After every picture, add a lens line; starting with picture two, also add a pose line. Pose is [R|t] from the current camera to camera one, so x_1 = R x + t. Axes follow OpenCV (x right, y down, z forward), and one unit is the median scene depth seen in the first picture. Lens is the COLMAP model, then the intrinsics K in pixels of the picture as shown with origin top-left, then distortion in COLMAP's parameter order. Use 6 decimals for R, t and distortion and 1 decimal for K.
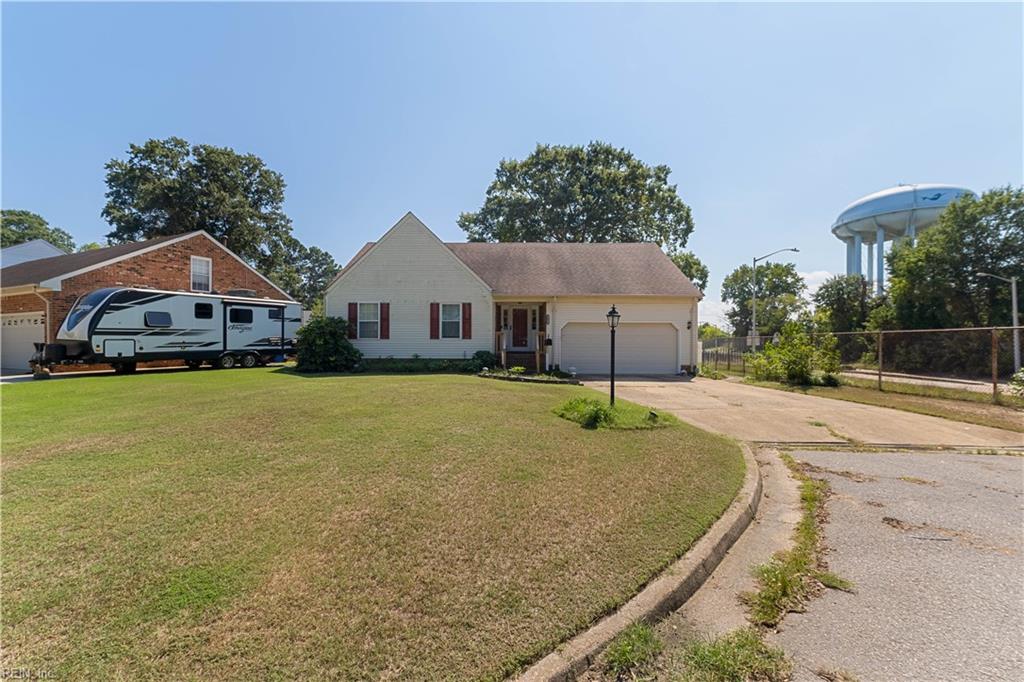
lens RADIAL K [[449.2, 0, 512.0], [0, 449.2, 341.0], [0, 0, 1]] dist [0.005490, 0.000892]
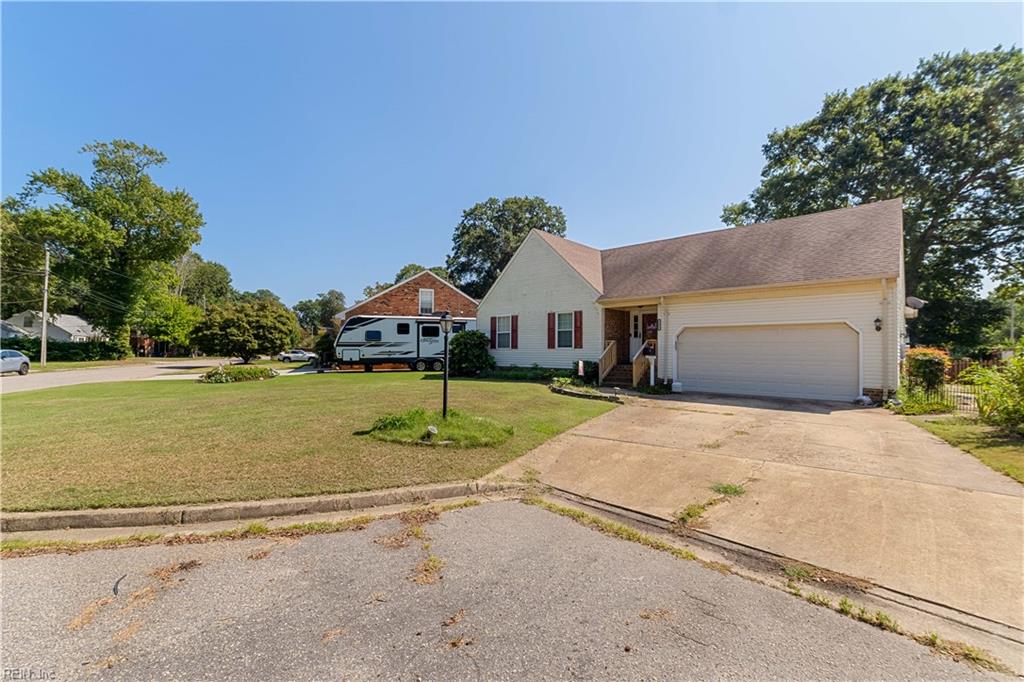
lens RADIAL K [[449.2, 0, 512.0], [0, 449.2, 341.0], [0, 0, 1]] dist [0.005490, 0.000892]
pose [[0.734007, -0.015438, -0.678966, 0.449522], [-0.001737, 0.999696, -0.024607, 0.003716], [0.679139, 0.019241, 0.733757, 0.197689]]
